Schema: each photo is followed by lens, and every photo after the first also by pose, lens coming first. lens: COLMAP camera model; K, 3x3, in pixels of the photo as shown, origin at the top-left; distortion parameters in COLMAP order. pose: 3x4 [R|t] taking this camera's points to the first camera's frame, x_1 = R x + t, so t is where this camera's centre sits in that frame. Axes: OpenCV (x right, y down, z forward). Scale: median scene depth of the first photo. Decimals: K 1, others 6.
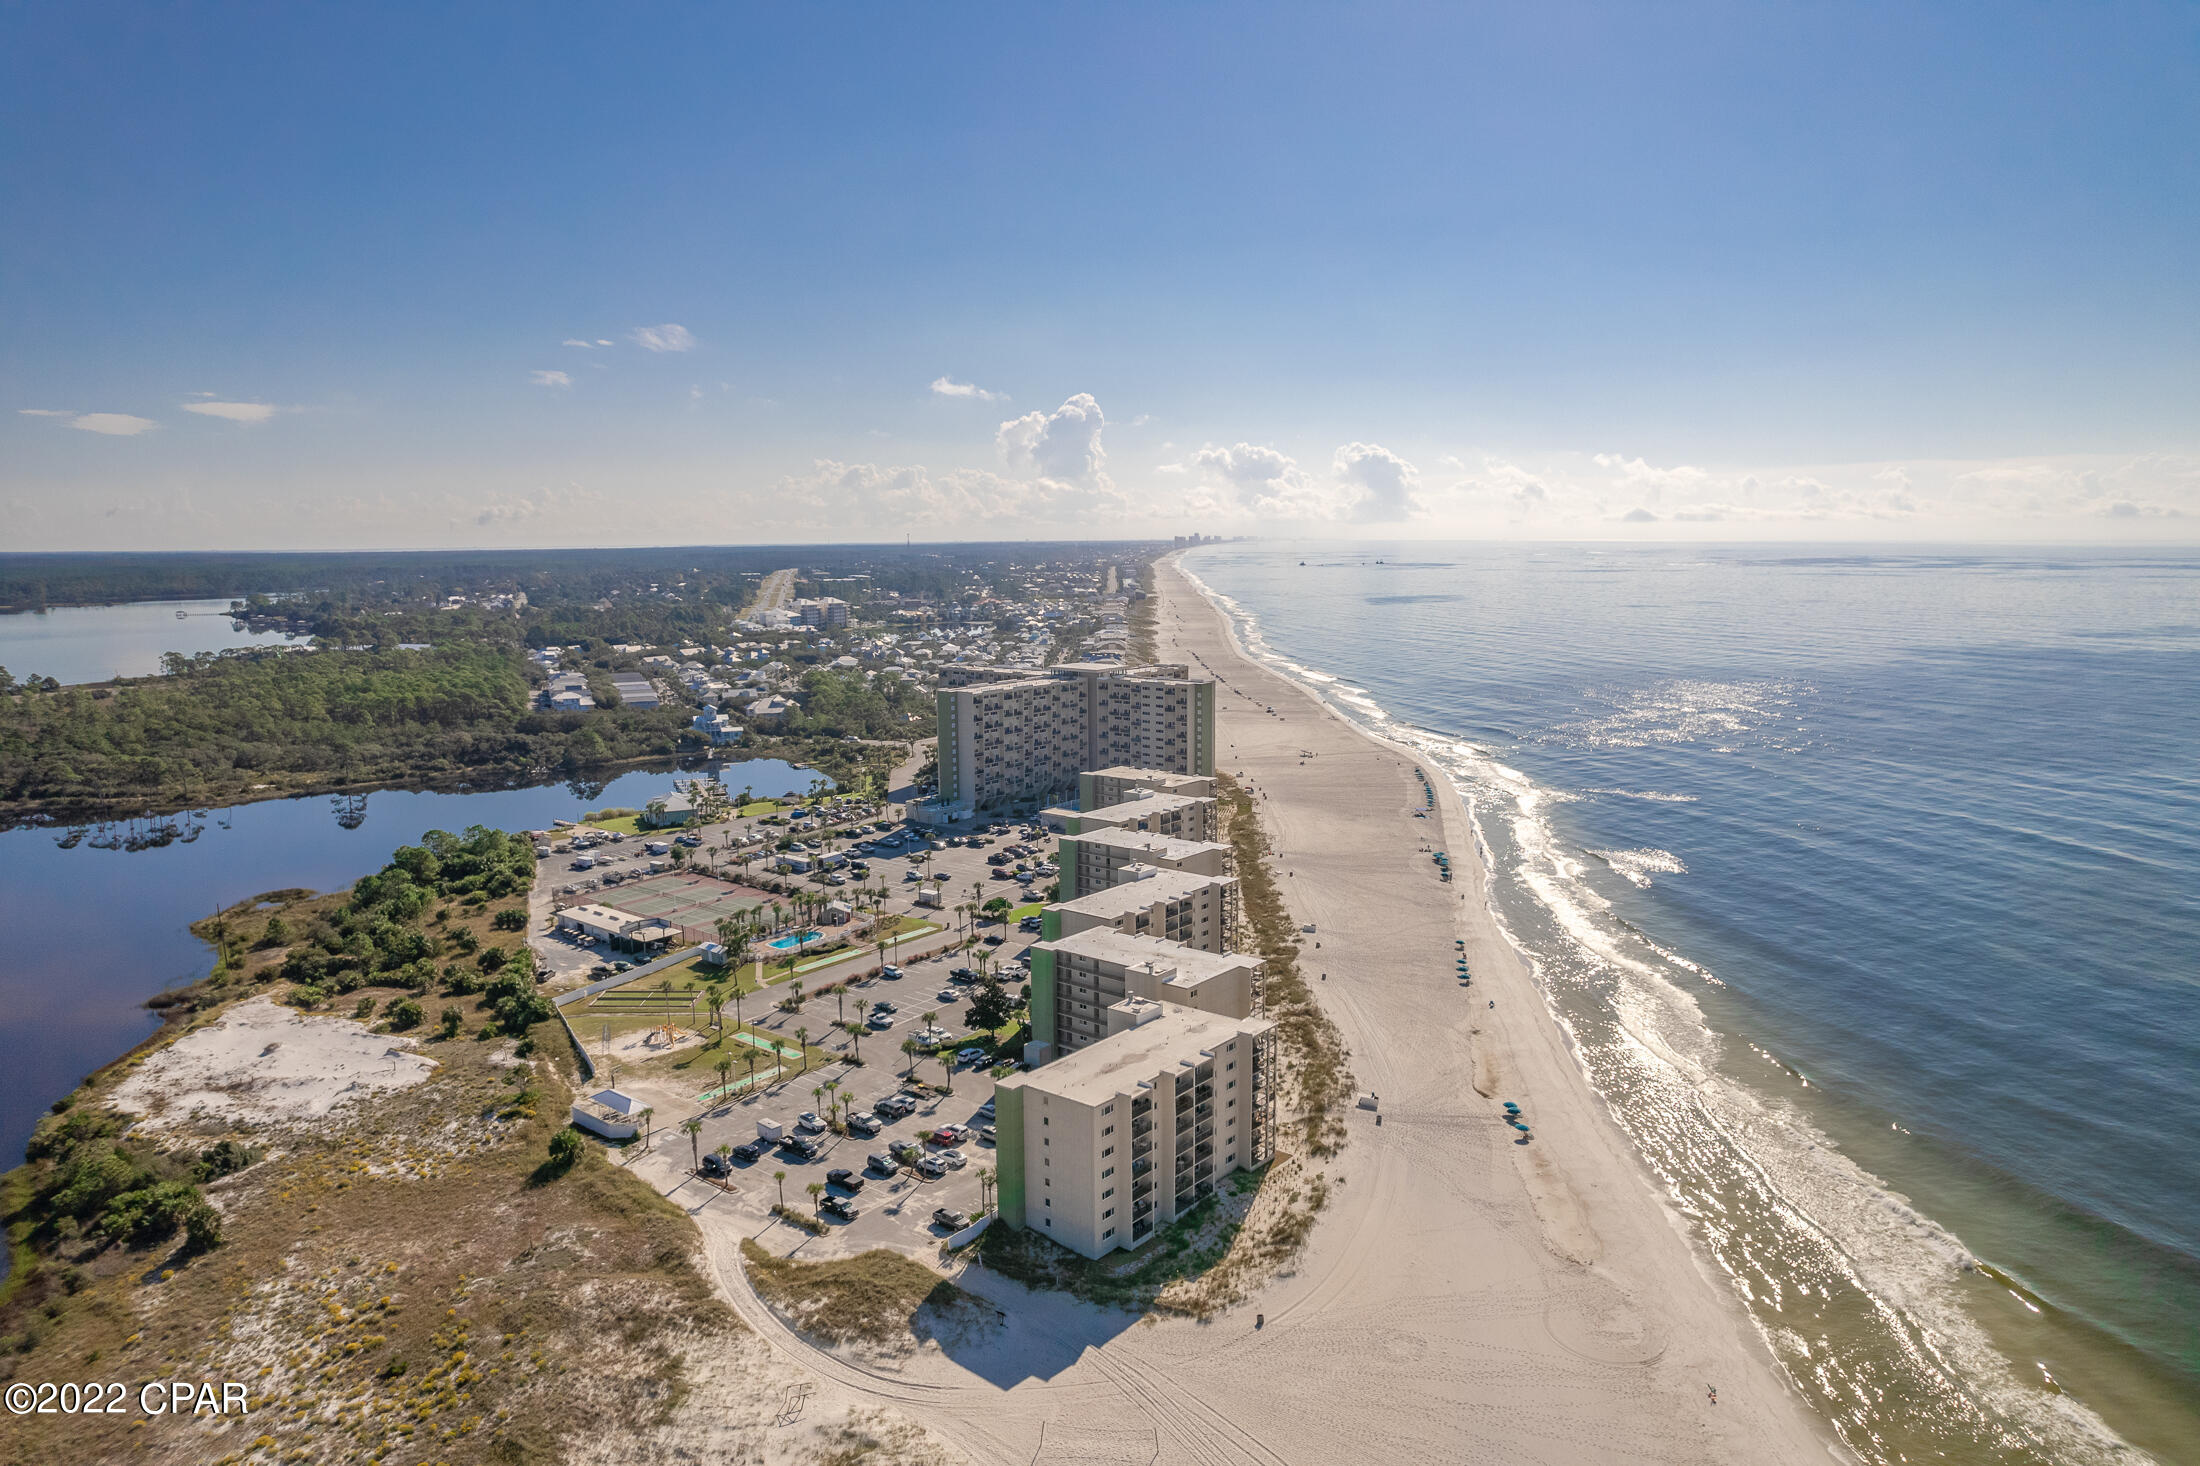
lens RADIAL K [[1410.5, 0, 1104.5], [0, 1410.5, 751.3], [0, 0, 1]] dist [-0.093798, 0.094206]
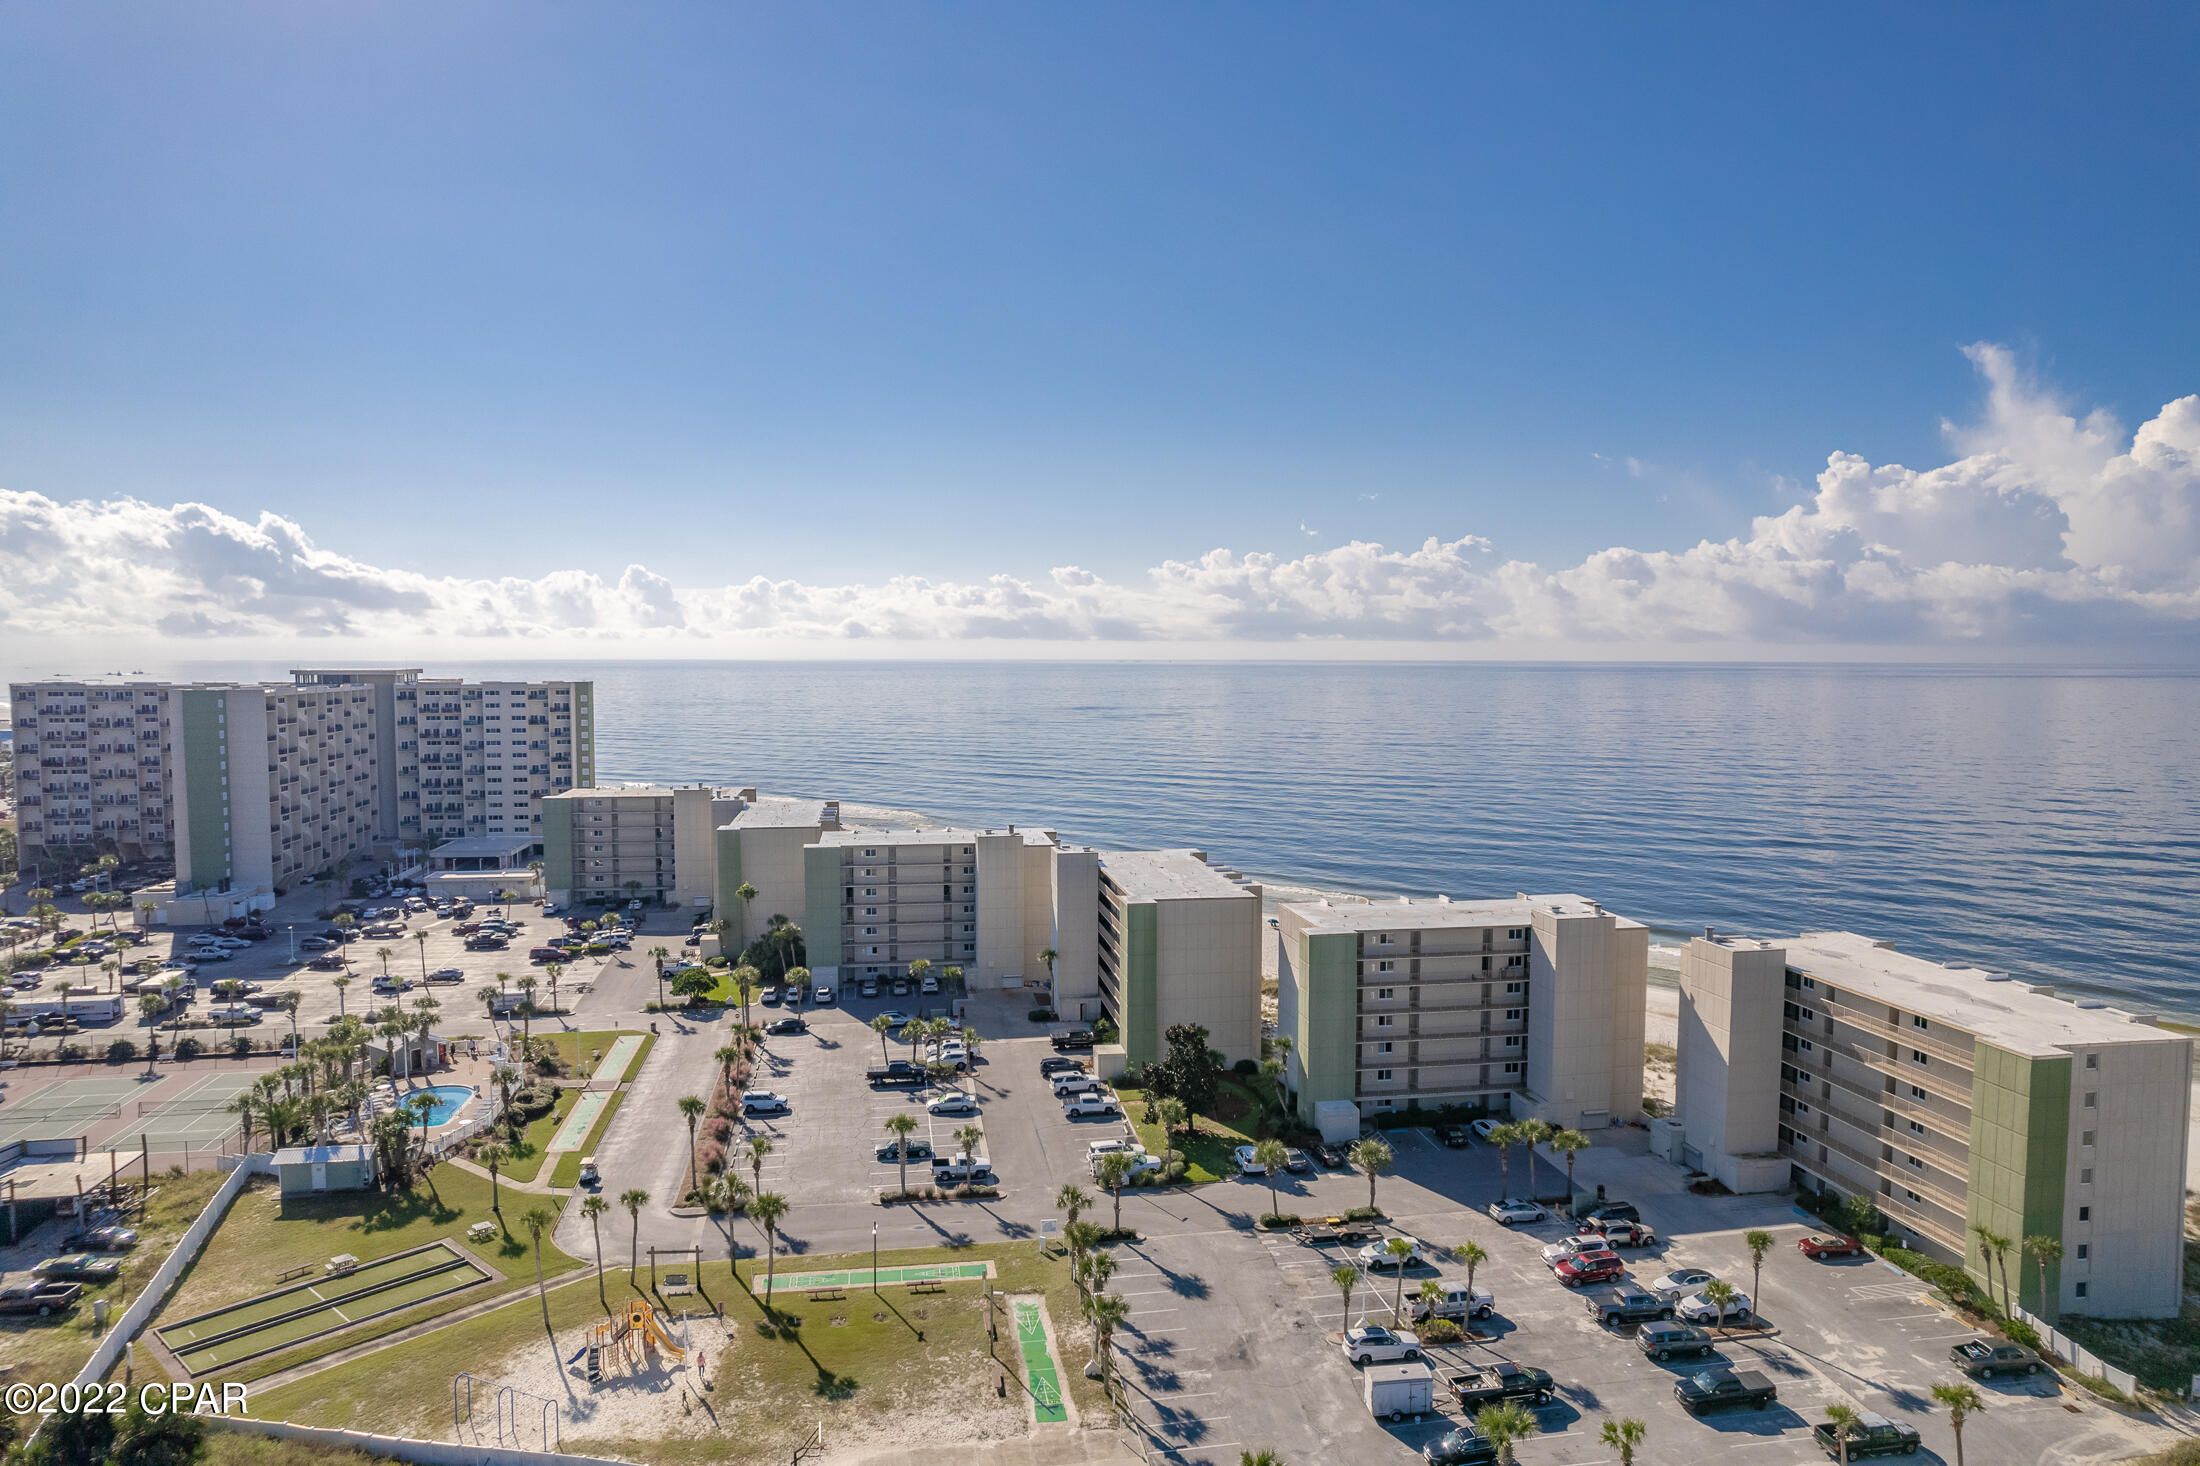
lens RADIAL K [[1410.5, 0, 1104.5], [0, 1410.5, 751.3], [0, 0, 1]] dist [-0.093798, 0.094206]
pose [[0.662537, -0.043328, 0.747775, -0.279500], [0.105399, 0.993785, -0.035802, 0.038280], [-0.741577, 0.102535, 0.662986, 0.352127]]
